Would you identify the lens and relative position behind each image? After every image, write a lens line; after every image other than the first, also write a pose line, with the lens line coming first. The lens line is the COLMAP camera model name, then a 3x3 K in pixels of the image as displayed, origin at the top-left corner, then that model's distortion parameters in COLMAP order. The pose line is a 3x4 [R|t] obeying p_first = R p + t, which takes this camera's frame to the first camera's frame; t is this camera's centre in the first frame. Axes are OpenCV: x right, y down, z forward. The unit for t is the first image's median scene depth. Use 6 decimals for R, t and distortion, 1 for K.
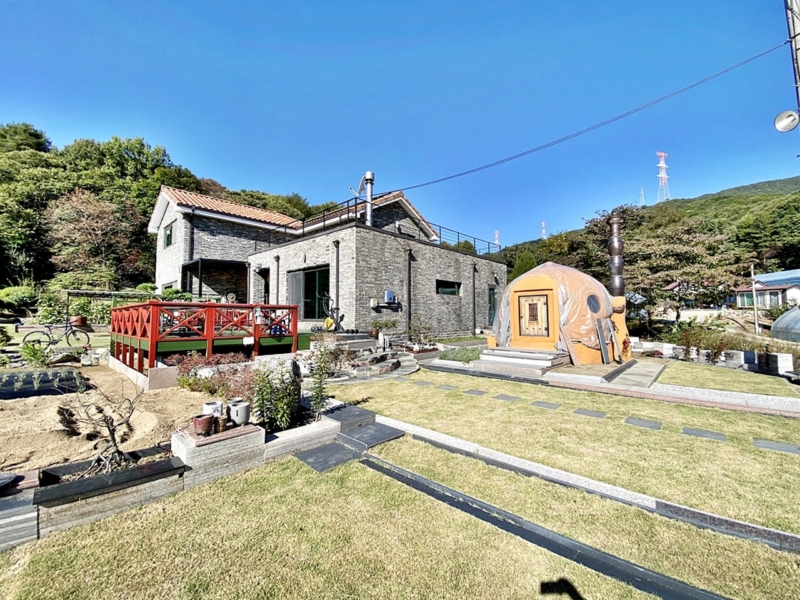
lens RADIAL K [[334.5, 0, 400.0], [0, 334.5, 300.0], [0, 0, 1]] dist [0.001025, -0.017960]
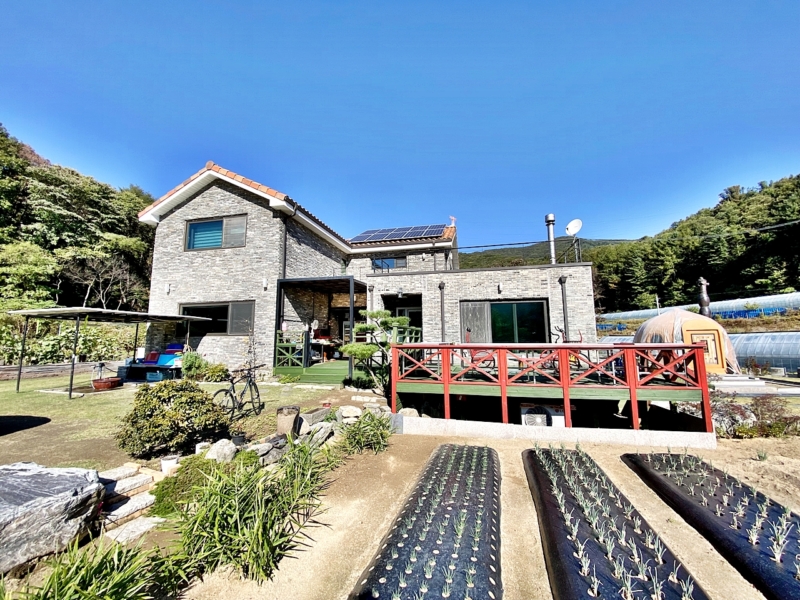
lens RADIAL K [[334.5, 0, 400.0], [0, 334.5, 300.0], [0, 0, 1]] dist [0.001025, -0.017960]
pose [[0.881064, 0.062678, 0.468826, -0.997816], [-0.023577, 0.995769, -0.088819, -0.001775], [-0.472409, 0.067202, 0.878814, 0.301019]]
